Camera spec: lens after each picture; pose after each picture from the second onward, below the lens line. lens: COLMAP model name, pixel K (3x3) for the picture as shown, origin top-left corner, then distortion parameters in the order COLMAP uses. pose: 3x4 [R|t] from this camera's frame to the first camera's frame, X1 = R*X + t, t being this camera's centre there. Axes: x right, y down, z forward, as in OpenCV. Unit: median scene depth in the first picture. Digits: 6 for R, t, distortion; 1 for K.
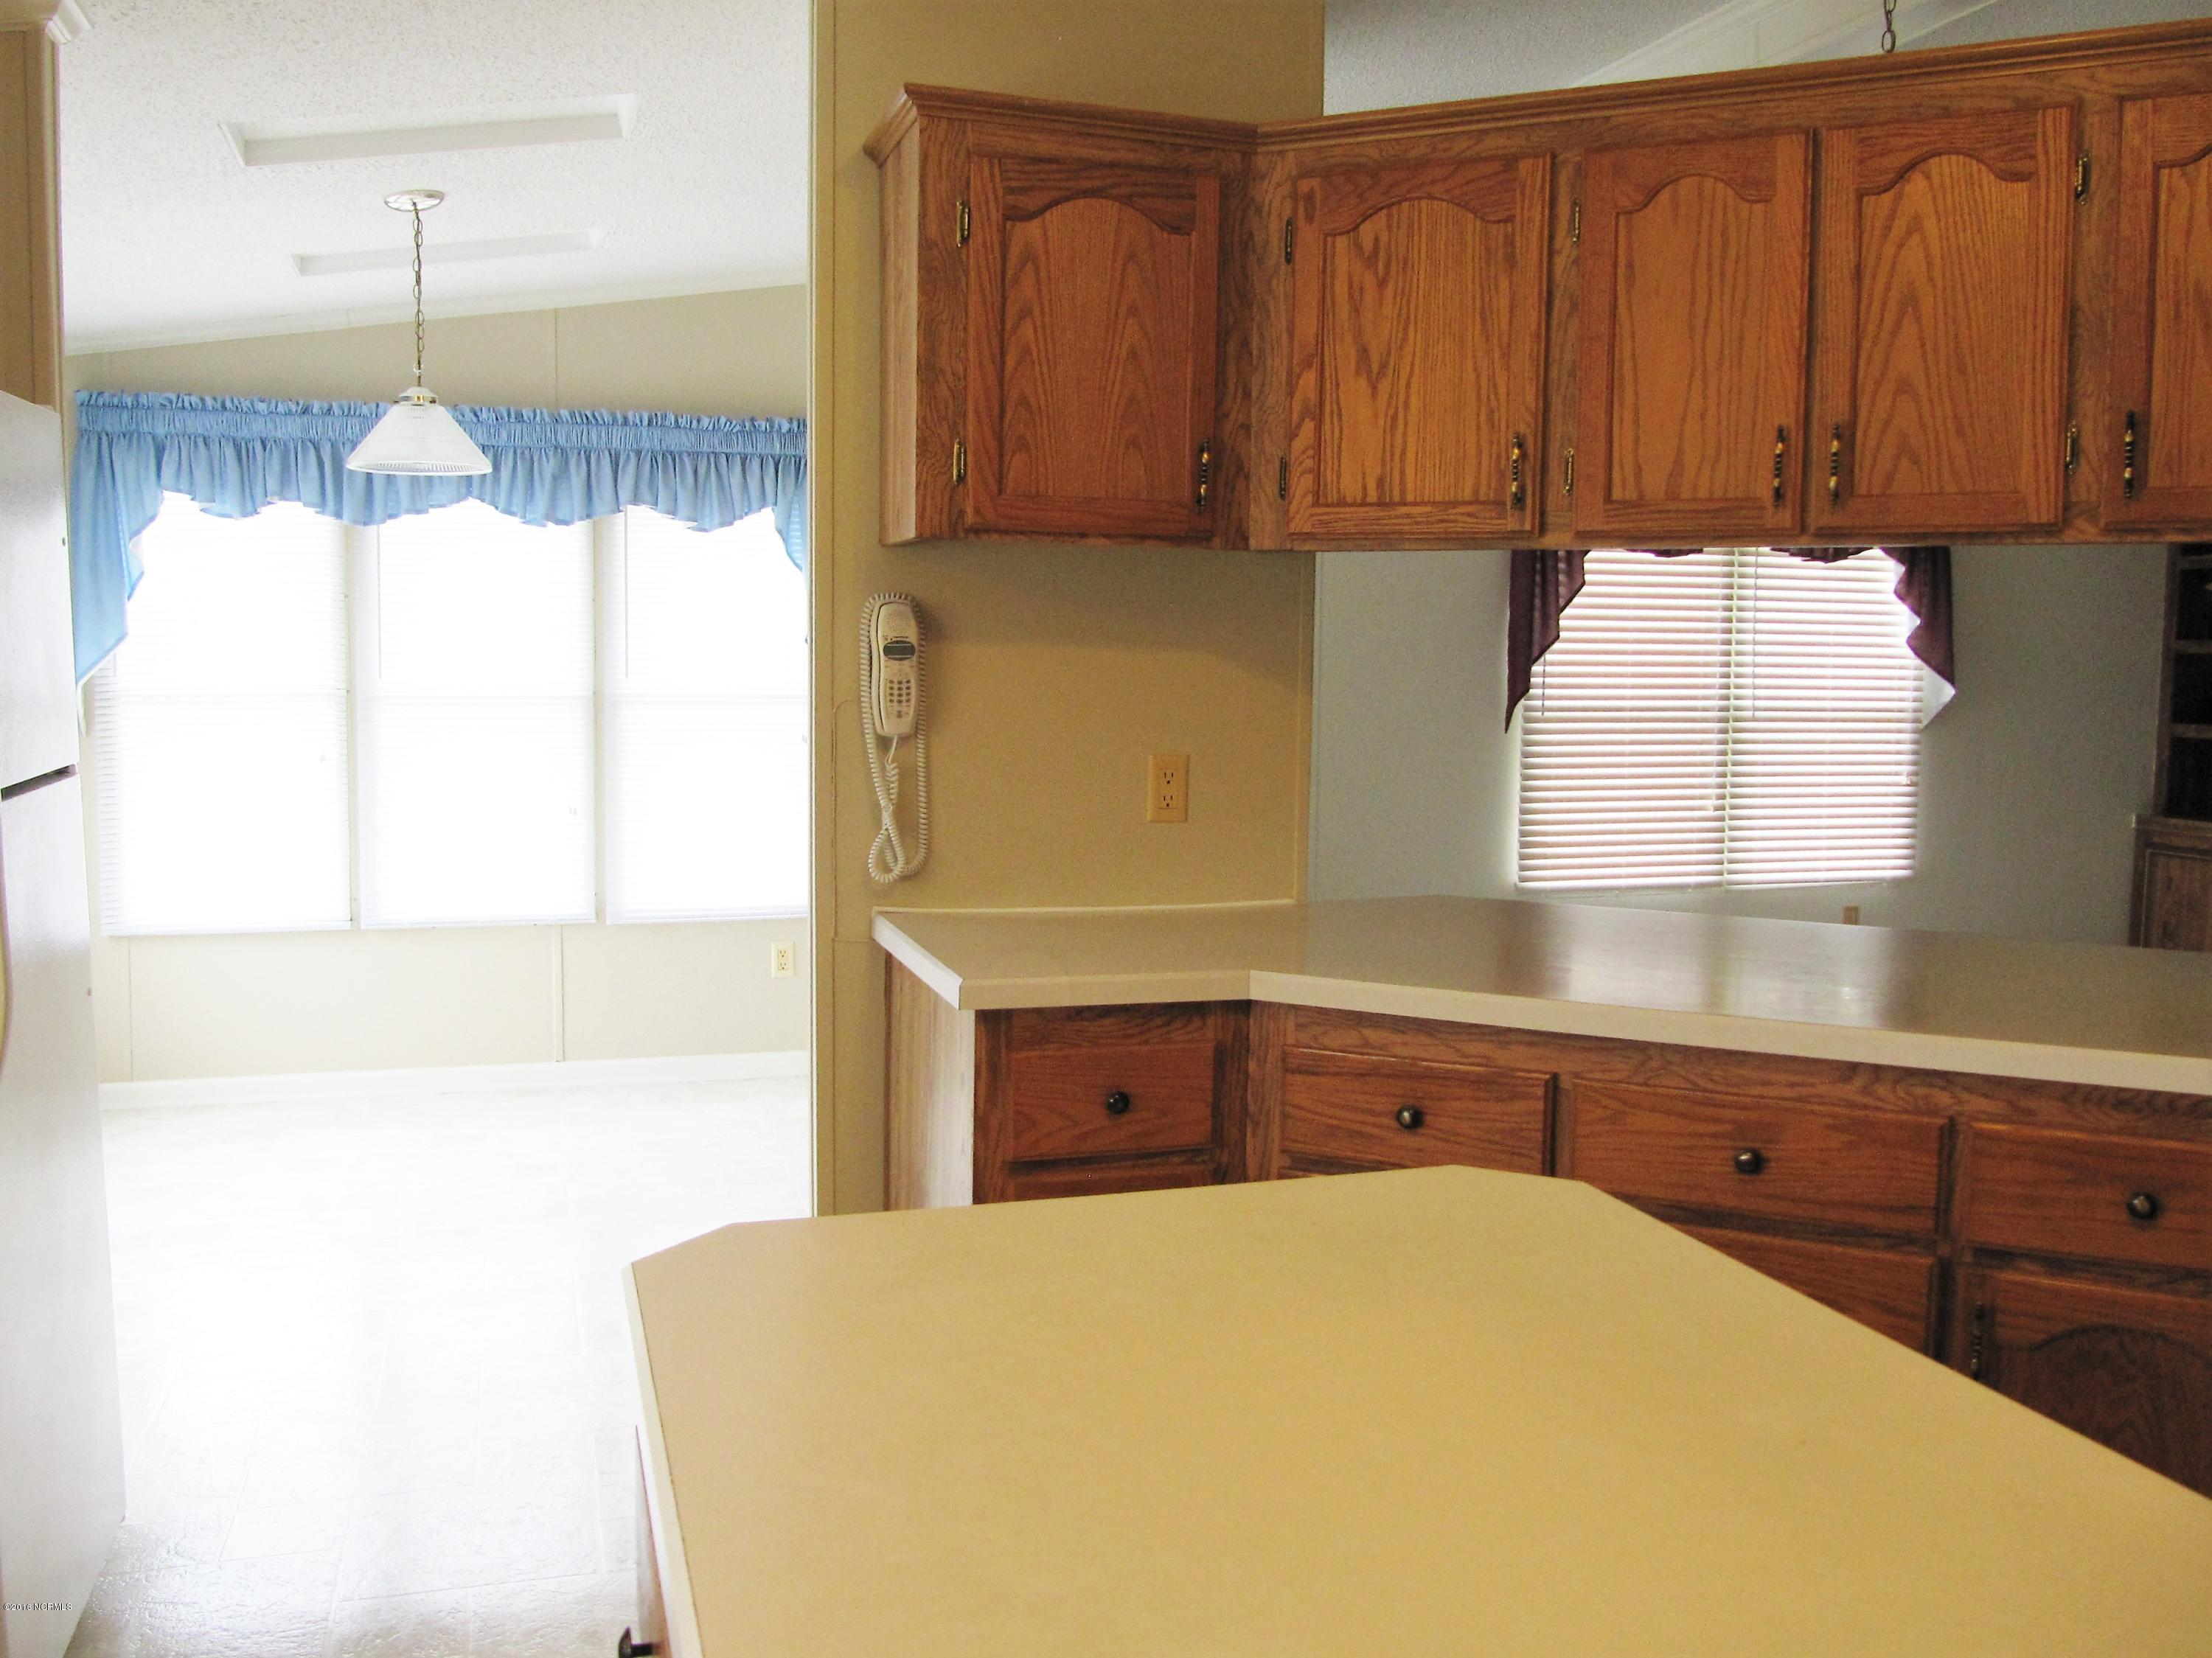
lens RADIAL K [[1862.3, 0, 1106.0], [0, 1862.3, 829.0], [0, 0, 1]] dist [-0.047705, 0.000800]
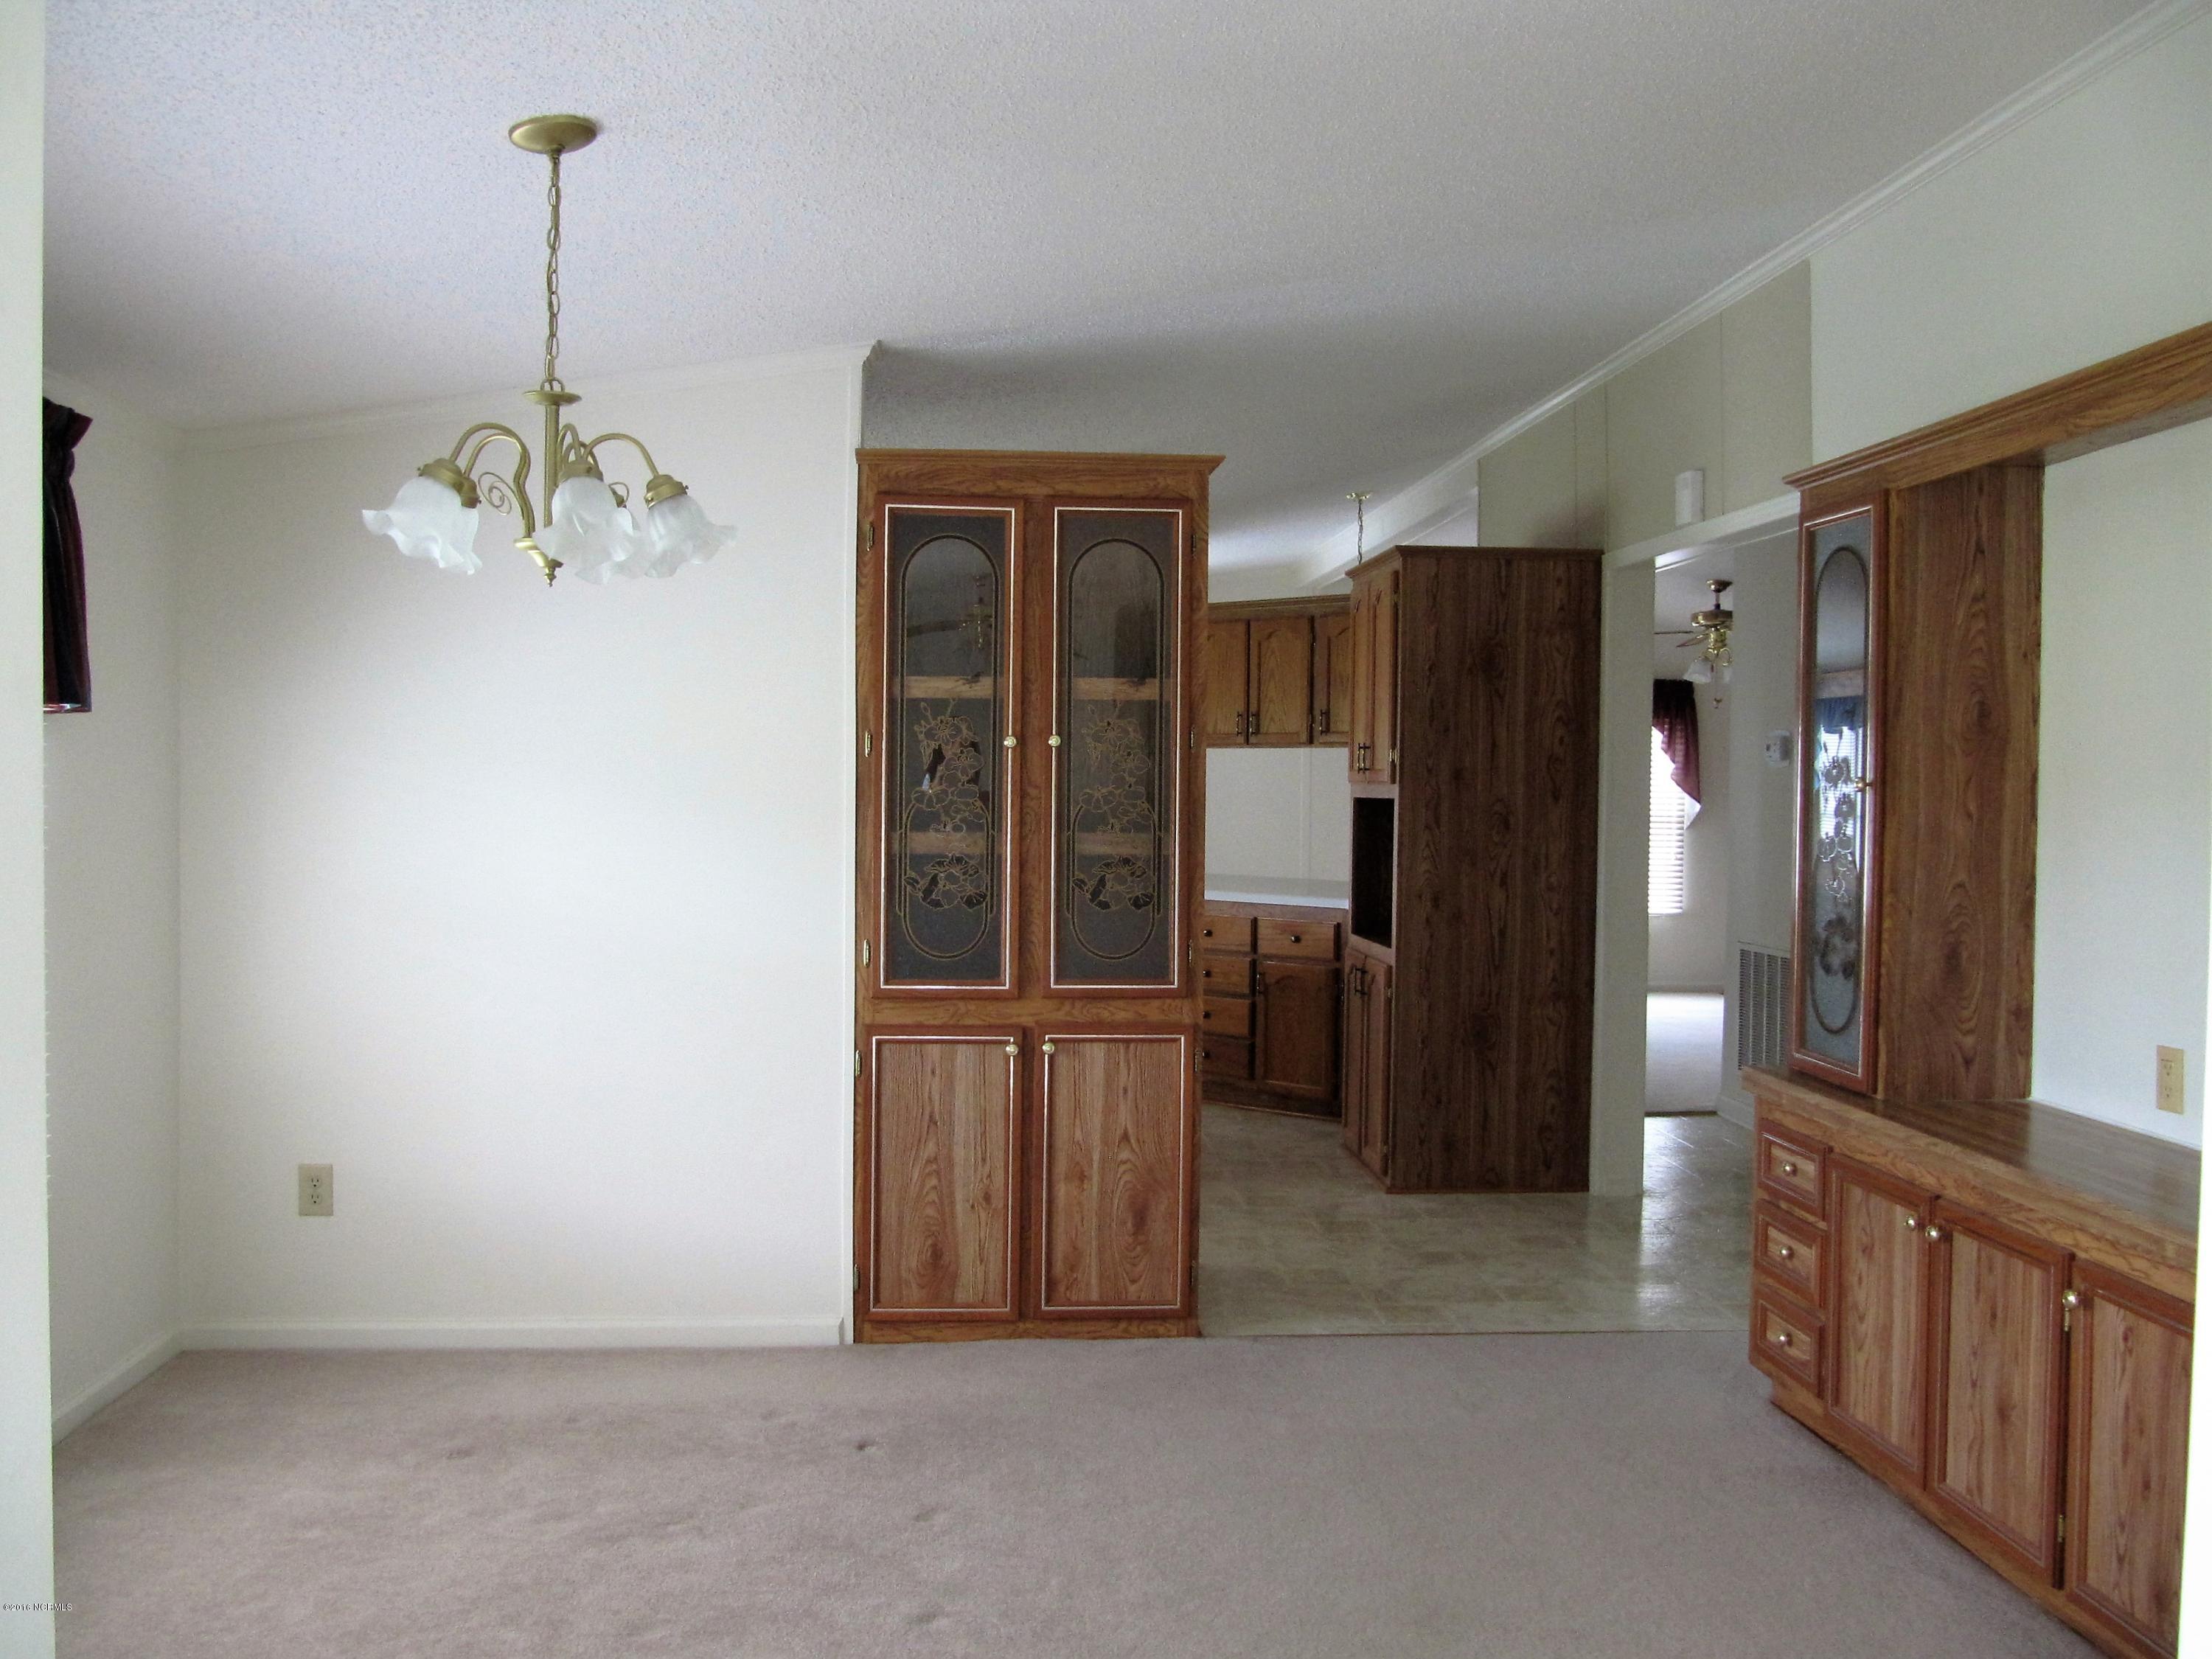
lens RADIAL K [[1862.5, 0, 1106.0], [0, 1862.5, 829.5], [0, 0, 1]] dist [-0.047705, 0.000800]
pose [[0.974215, 0.006574, -0.225525, 0.903461], [-0.022860, 0.997307, -0.069679, 0.226635], [0.224460, 0.073038, 0.971742, -2.282271]]
